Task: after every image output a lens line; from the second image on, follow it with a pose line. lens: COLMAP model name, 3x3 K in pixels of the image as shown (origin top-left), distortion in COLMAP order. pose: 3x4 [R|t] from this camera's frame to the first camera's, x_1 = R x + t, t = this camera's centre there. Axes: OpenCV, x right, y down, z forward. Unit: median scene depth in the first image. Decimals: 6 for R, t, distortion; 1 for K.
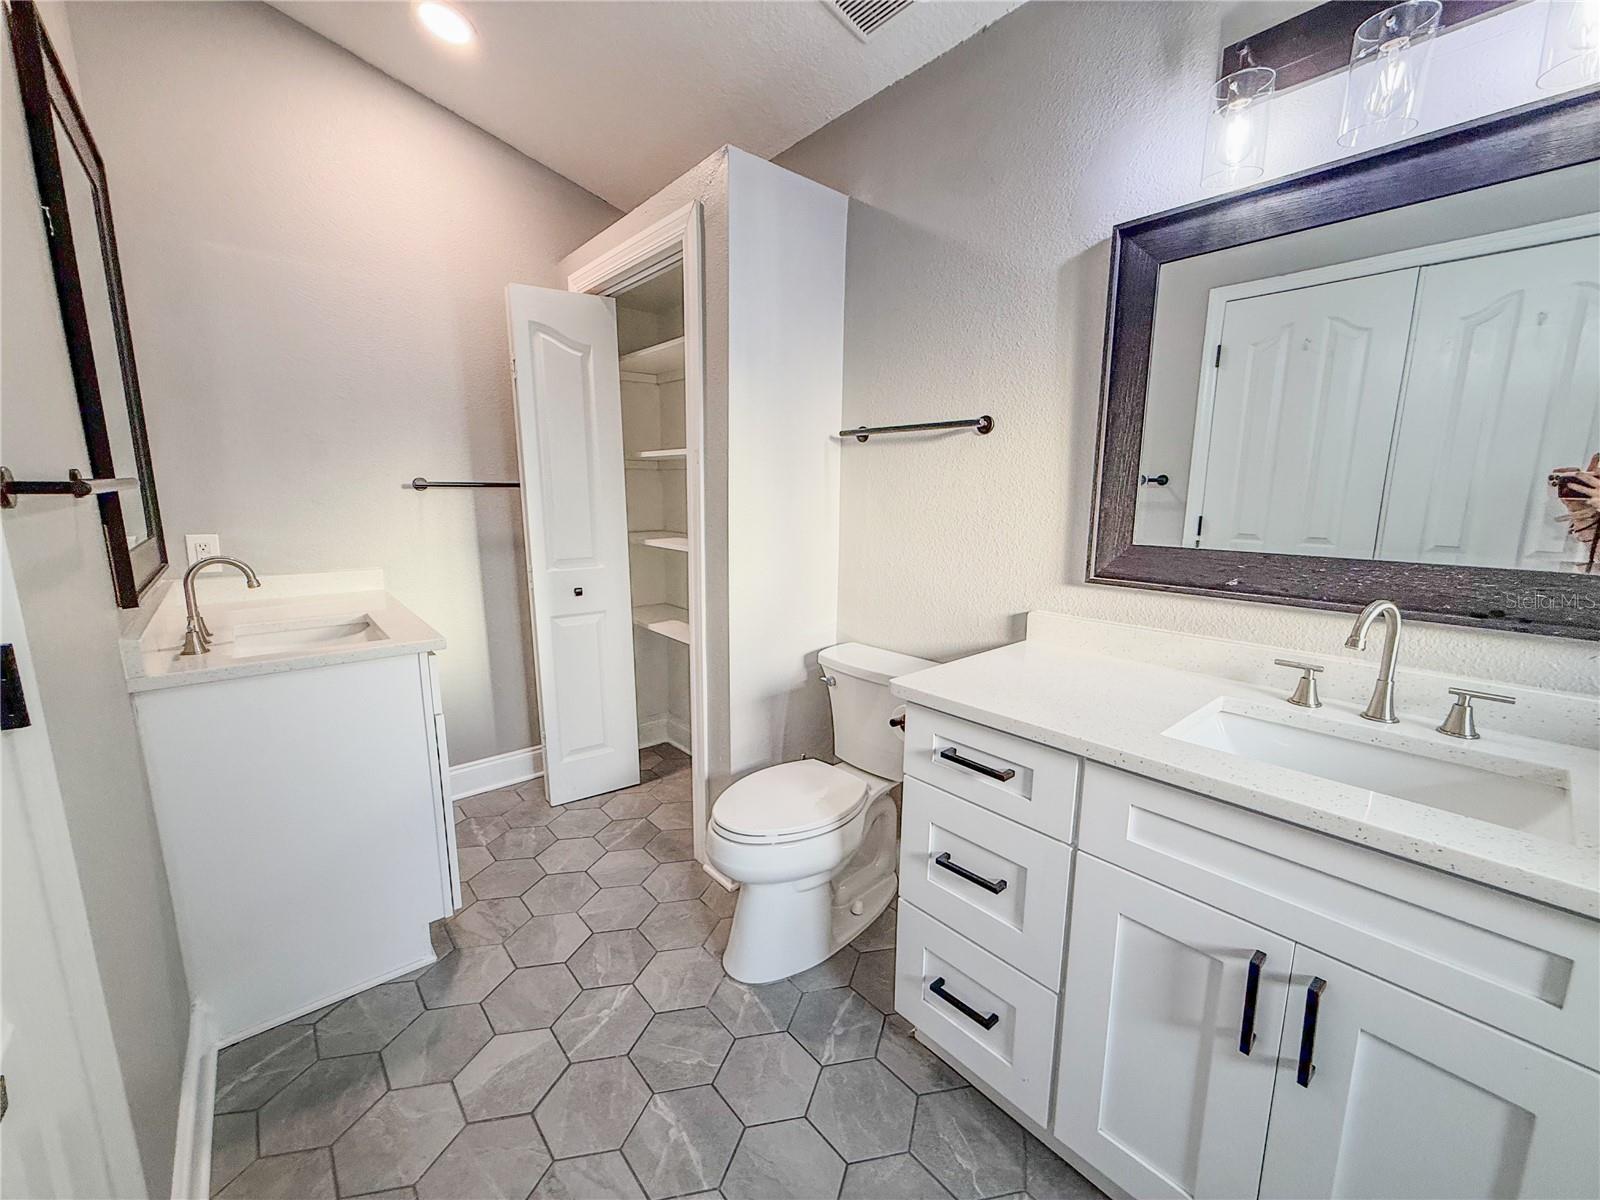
lens RADIAL K [[637.4, 0, 795.0], [0, 637.4, 601.3], [0, 0, 1]] dist [-0.000170, 0.000310]
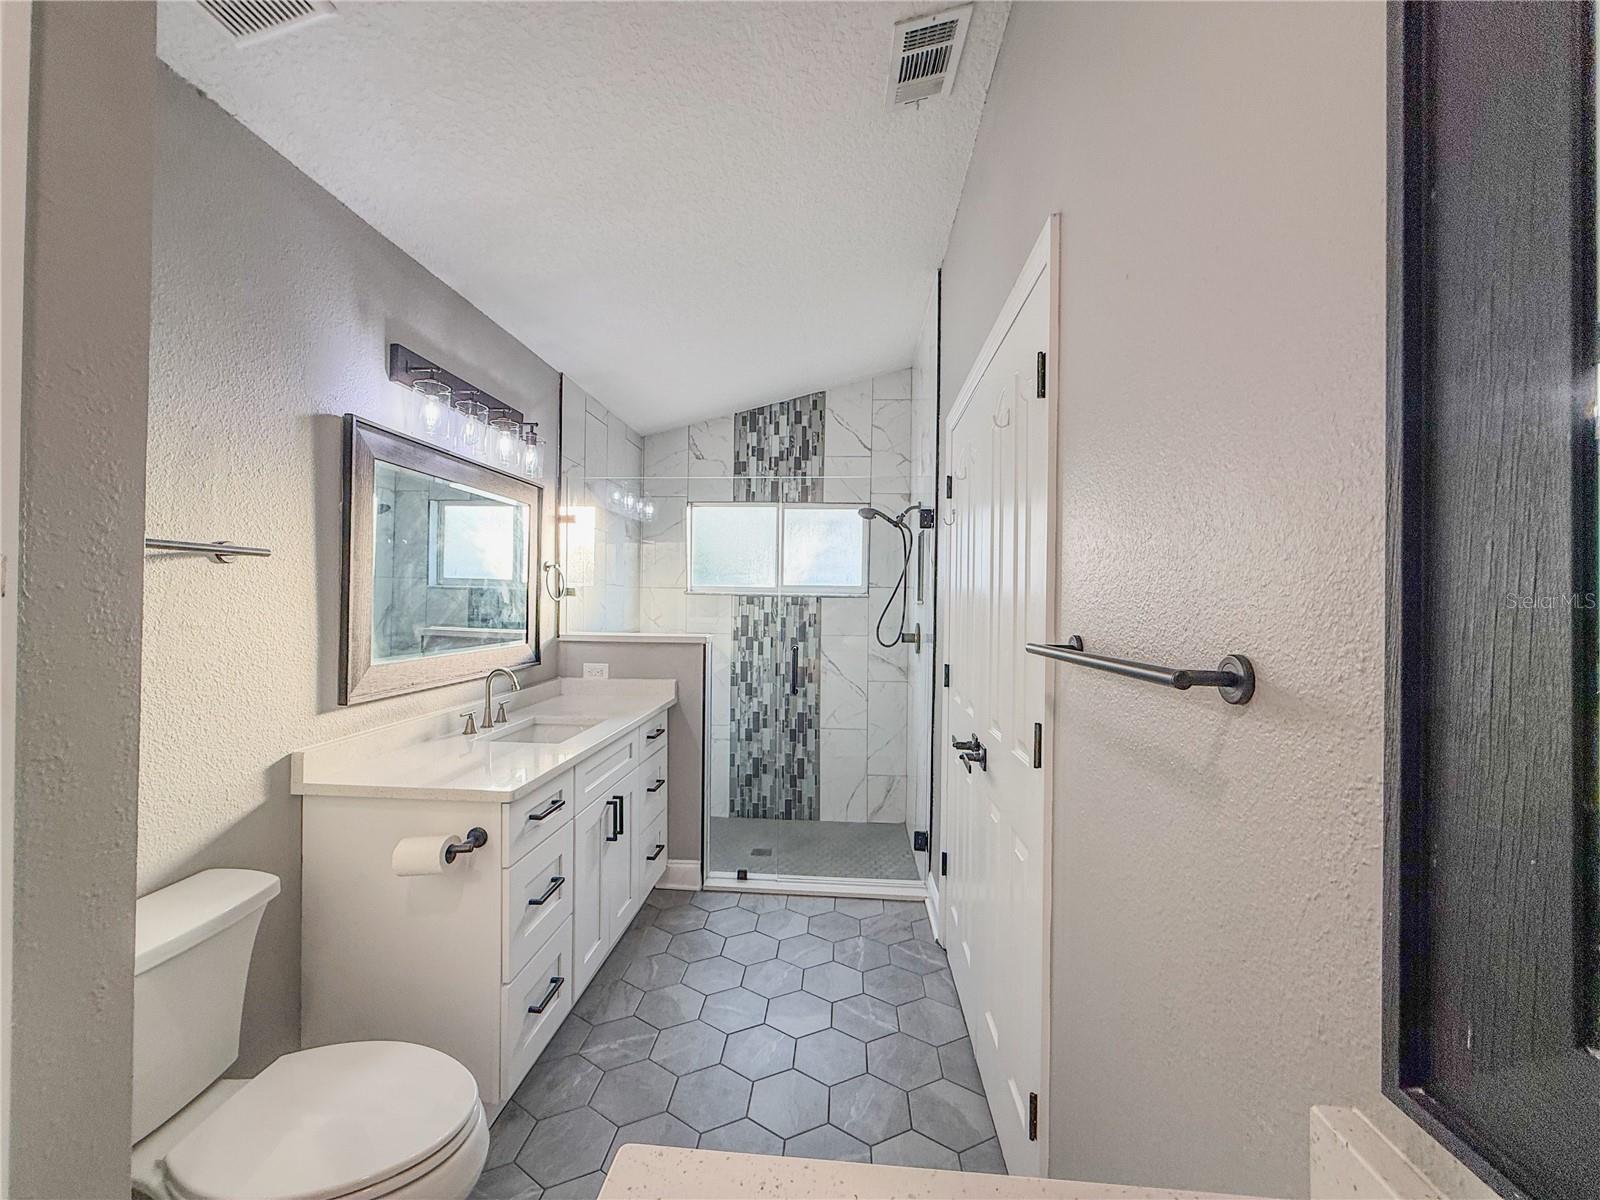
lens RADIAL K [[642.3, 0, 788.3], [0, 642.3, 602.2], [0, 0, 1]] dist [-0.000383, -0.000116]
pose [[-0.696209, -0.010227, 0.717766, -1.140741], [0.115207, 0.985345, 0.125787, -0.332718], [-0.708534, 0.170266, -0.684828, 1.520860]]
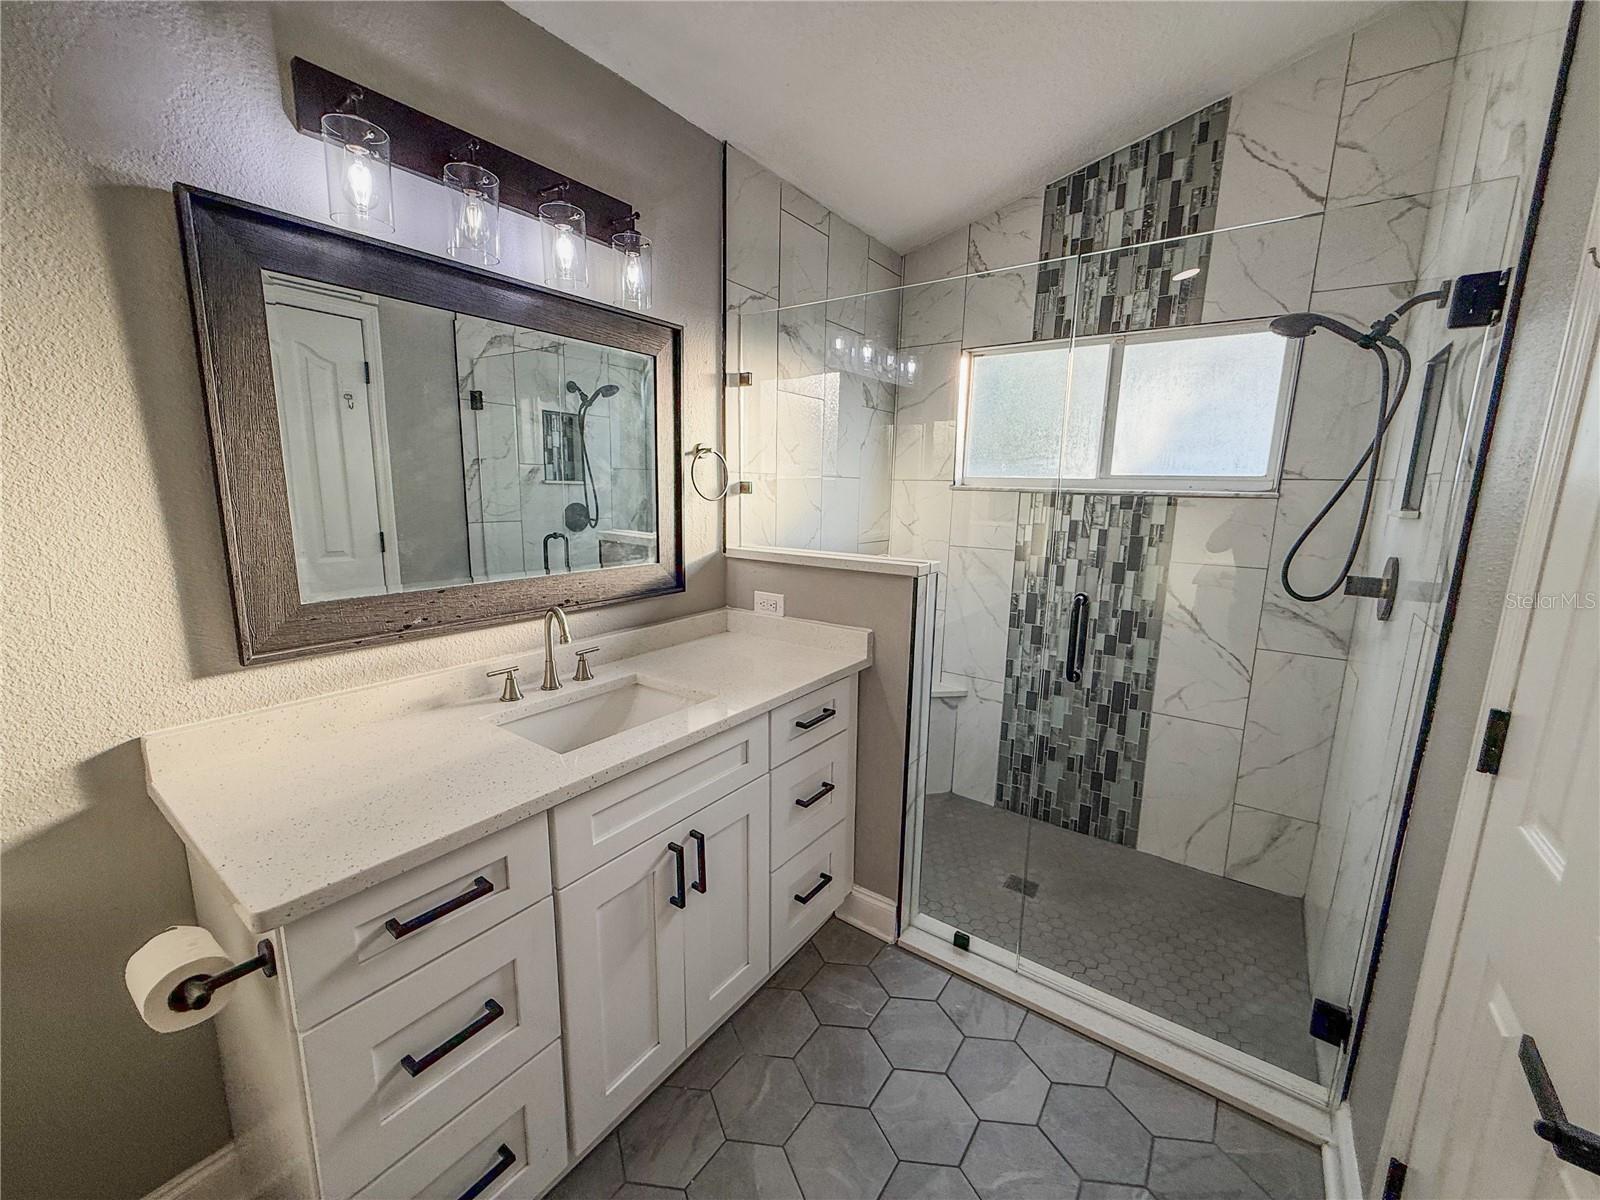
lens RADIAL K [[637.4, 0, 795.0], [0, 637.4, 601.3], [0, 0, 1]] dist [-0.000170, 0.000310]
pose [[-0.228351, -0.178840, 0.957012, -0.497372], [0.154689, 0.963832, 0.217024, -0.210057], [-0.961211, 0.197597, -0.192428, 0.651291]]
